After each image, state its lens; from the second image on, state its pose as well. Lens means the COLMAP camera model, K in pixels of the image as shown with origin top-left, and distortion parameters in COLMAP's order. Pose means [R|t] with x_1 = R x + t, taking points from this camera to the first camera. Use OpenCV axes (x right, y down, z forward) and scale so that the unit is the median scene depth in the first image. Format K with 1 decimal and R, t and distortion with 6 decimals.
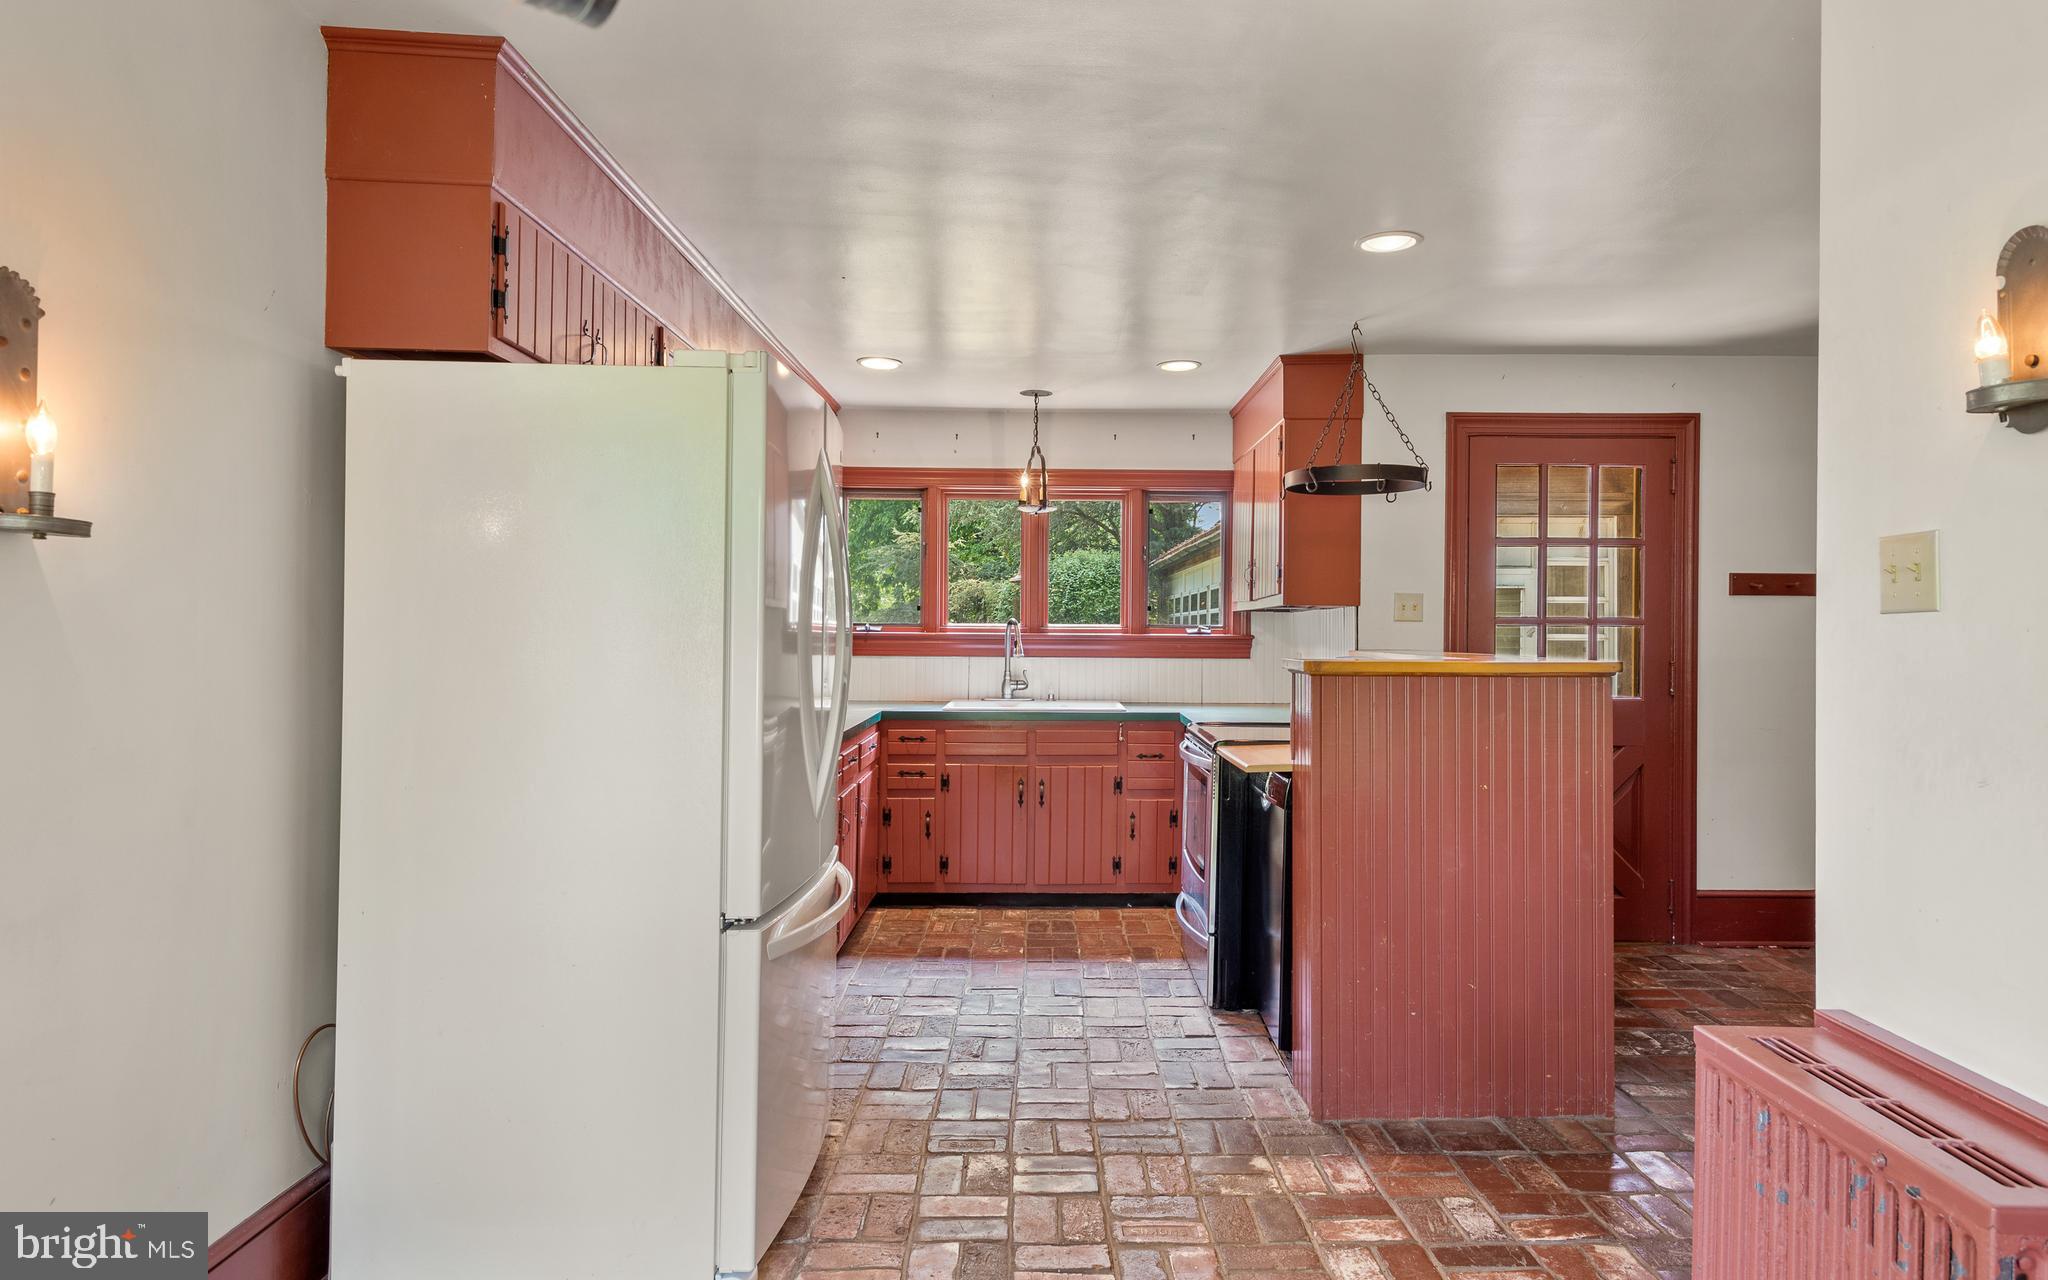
lens RADIAL K [[1186.0, 0, 1064.1], [0, 1186.0, 624.4], [0, 0, 1]] dist [0.026652, -0.005707]
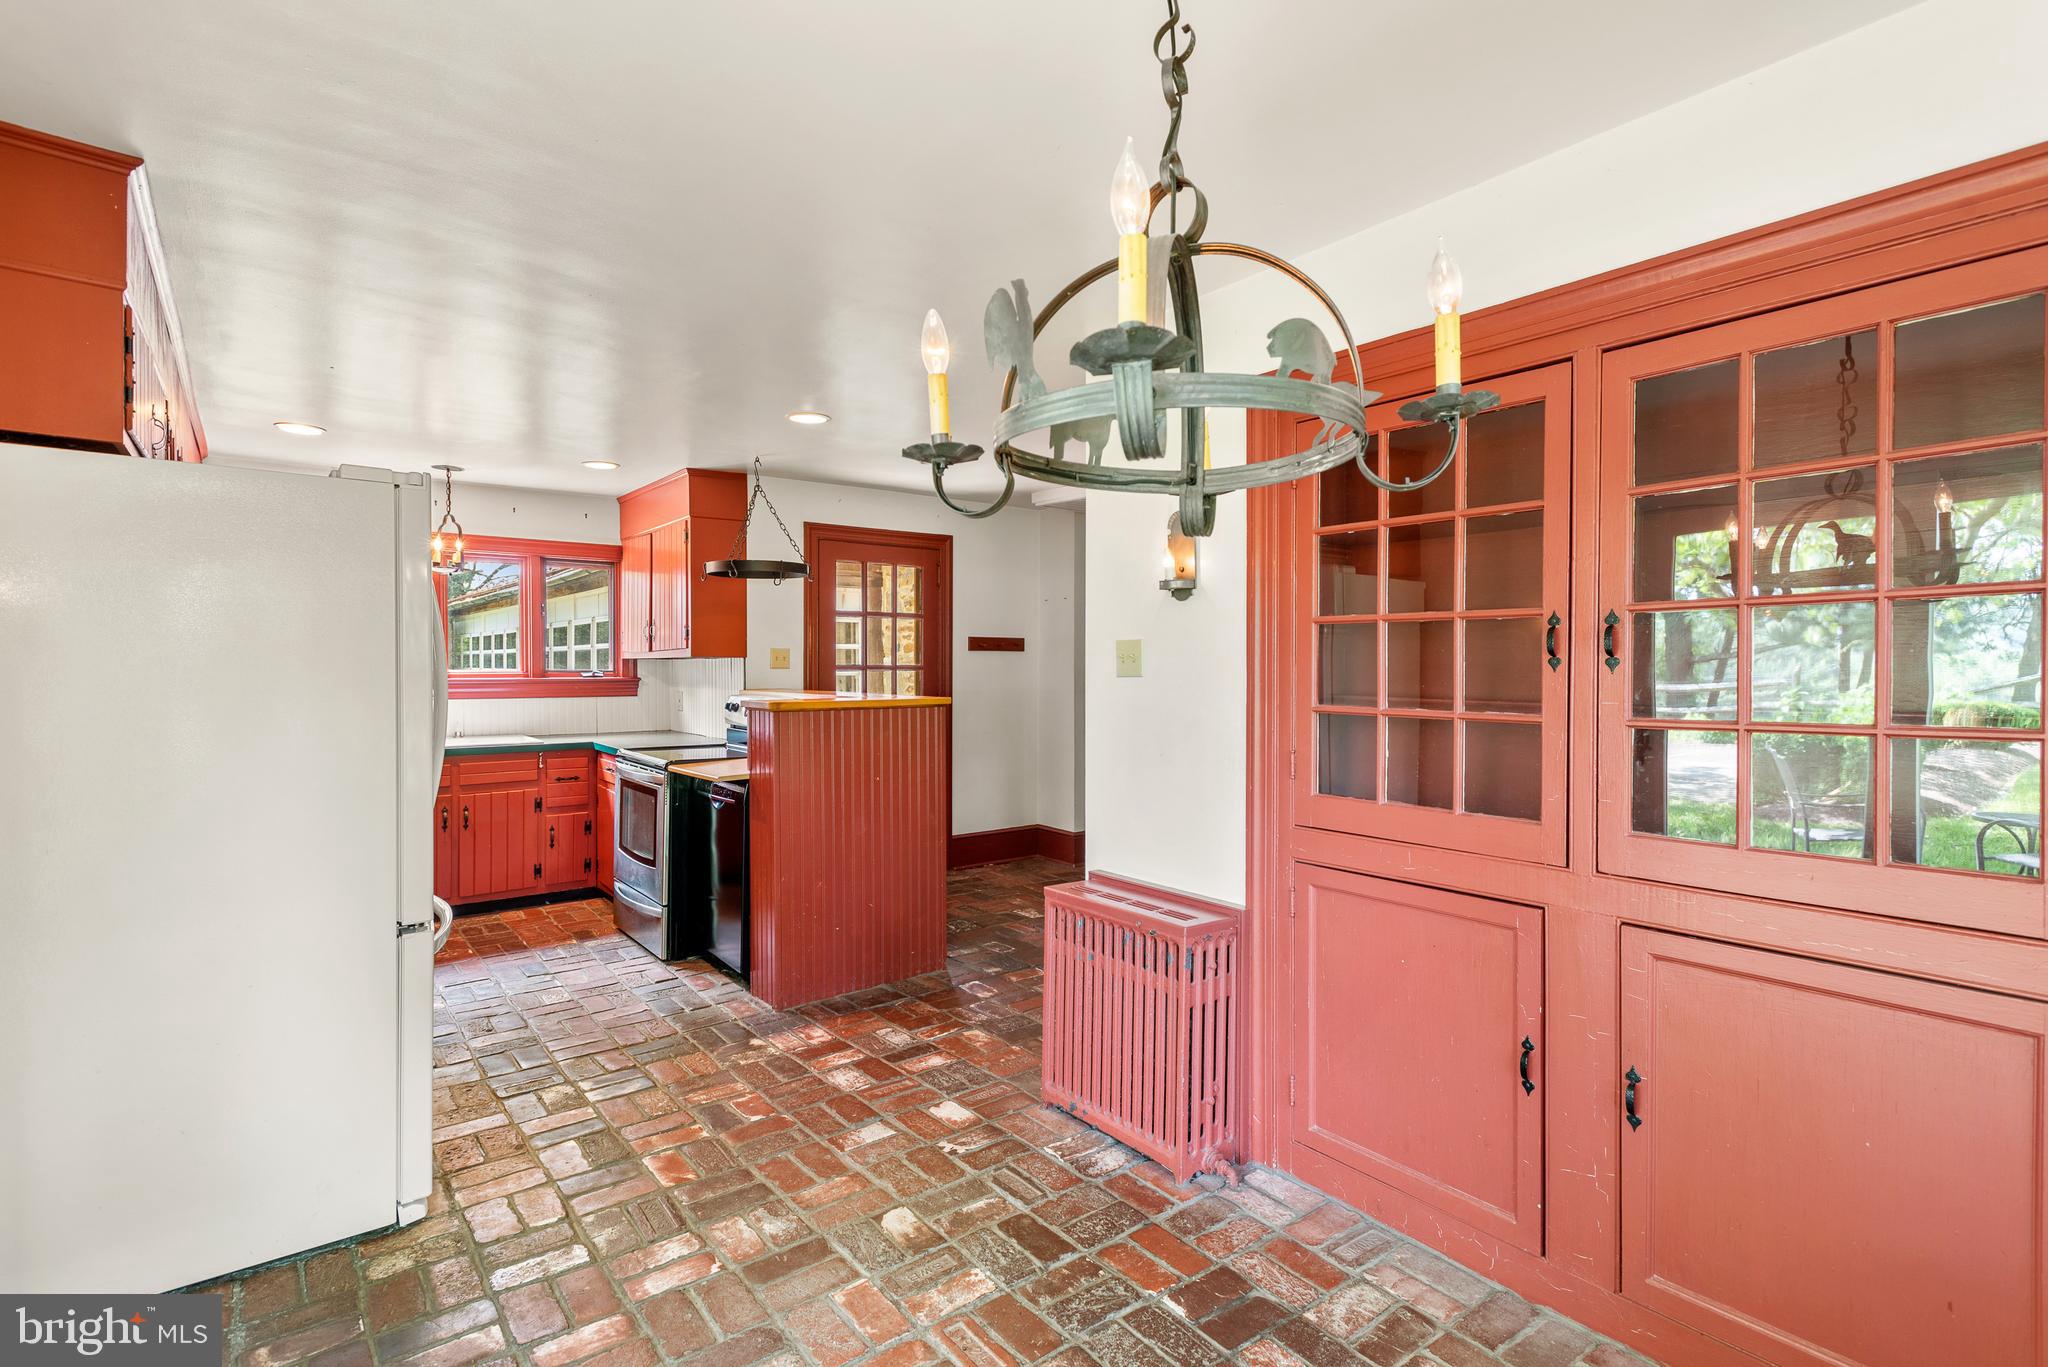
lens RADIAL K [[989.5, 0, 1008.8], [0, 989.5, 675.9], [0, 0, 1]] dist [0.025994, -0.002087]
pose [[0.806879, -0.011875, 0.590597, -0.219740], [-0.000102, 0.999795, 0.020242, -0.020960], [-0.590716, -0.016393, 0.806713, -0.126018]]
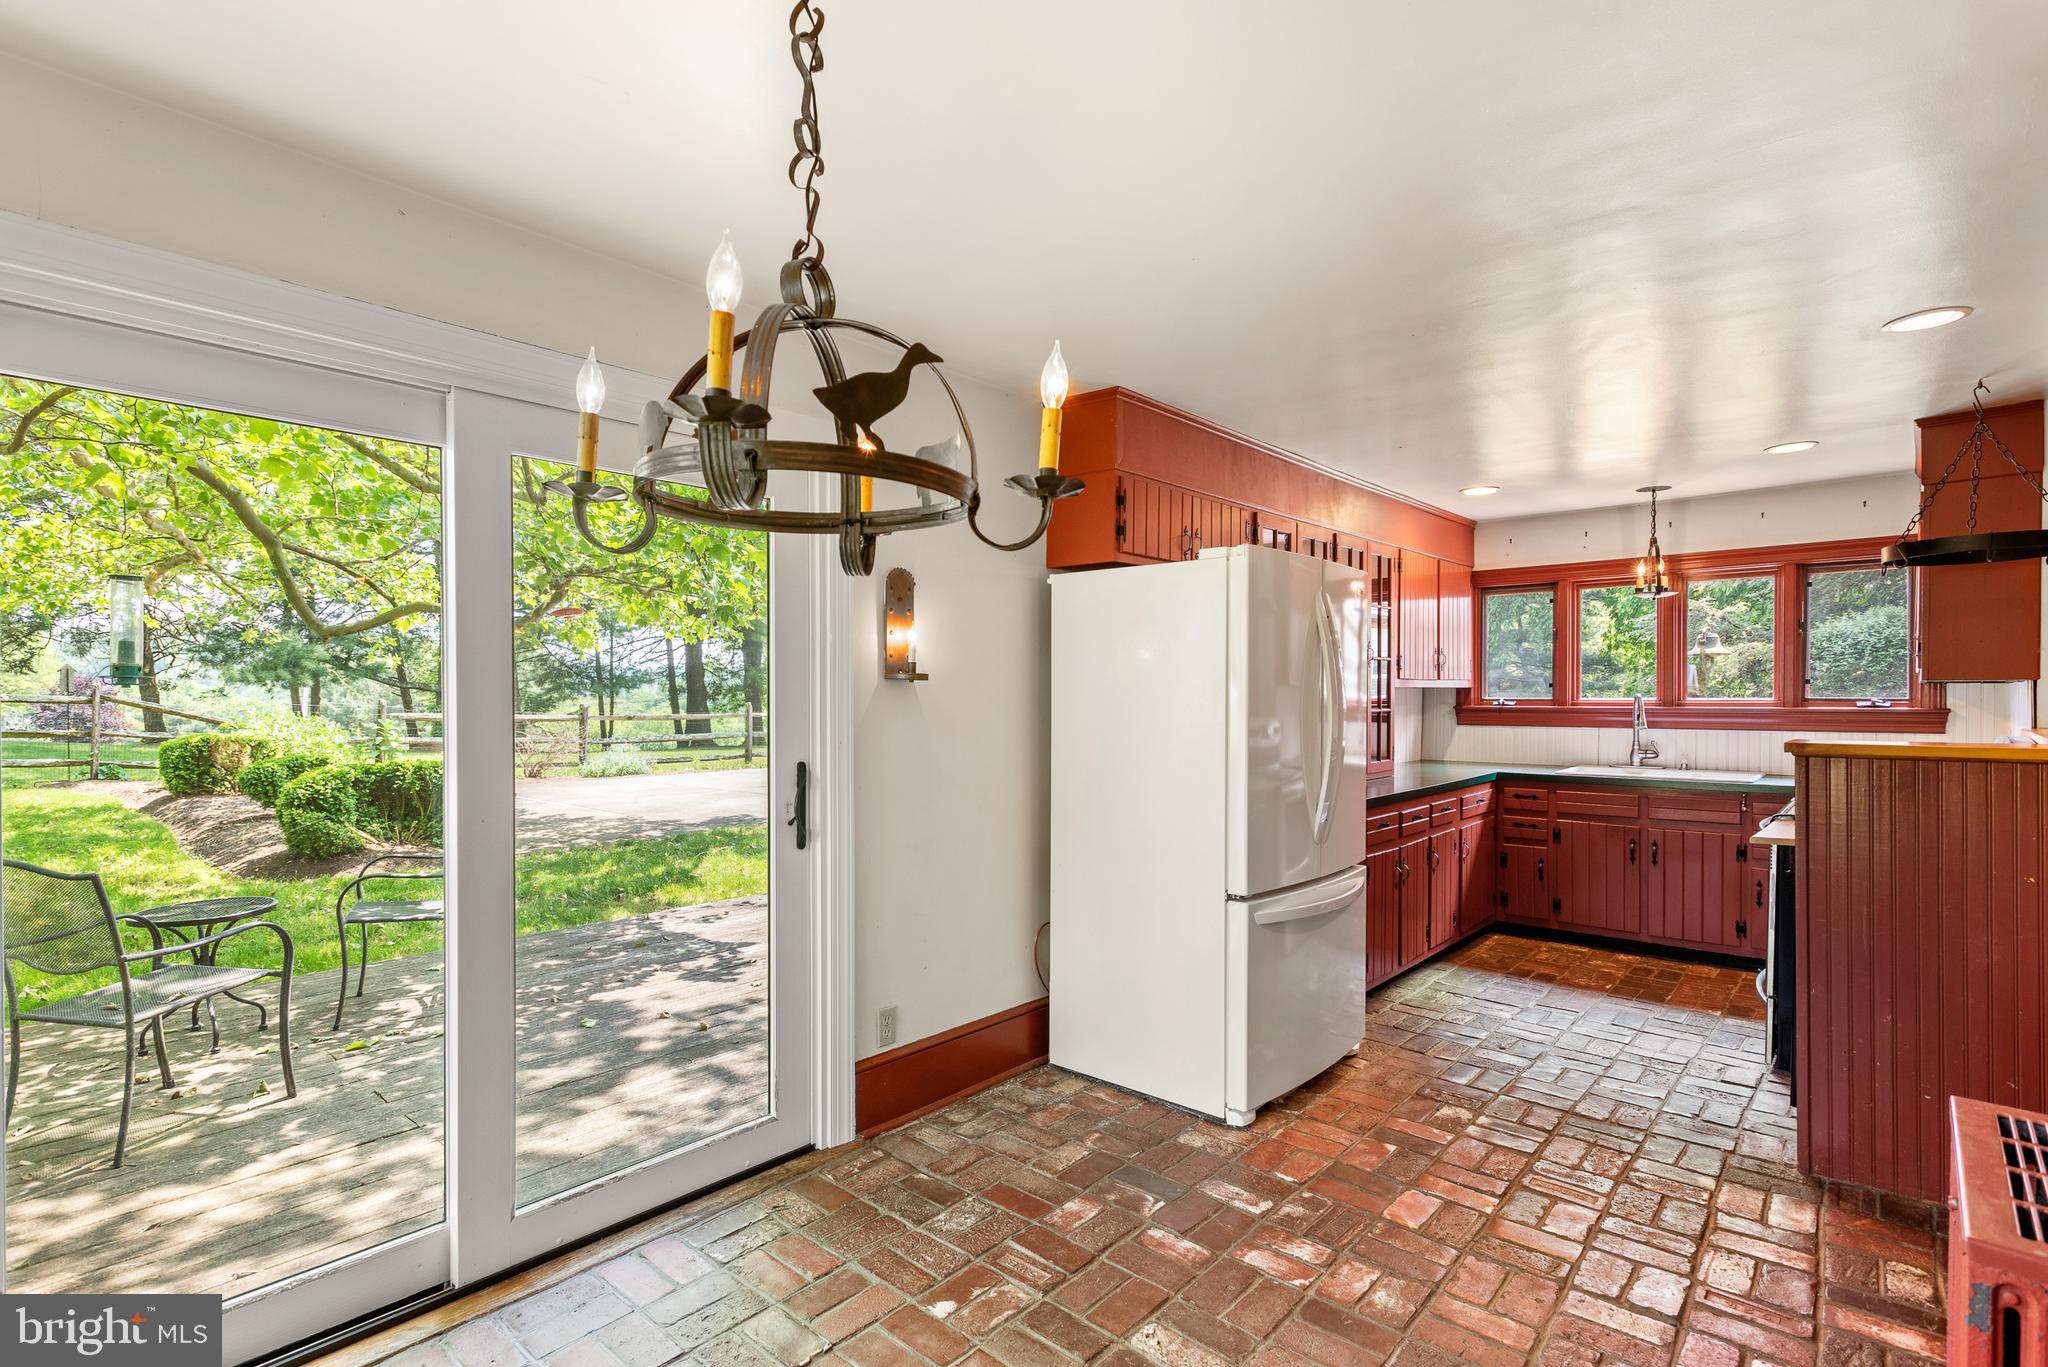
lens RADIAL K [[989.5, 0, 1017.8], [0, 989.5, 696.4], [0, 0, 1]] dist [0.025994, -0.002087]
pose [[0.729840, -0.009105, -0.683558, 0.248583], [0.013671, 0.999906, 0.001278, -0.017023], [0.683482, -0.010278, 0.729895, -0.108185]]
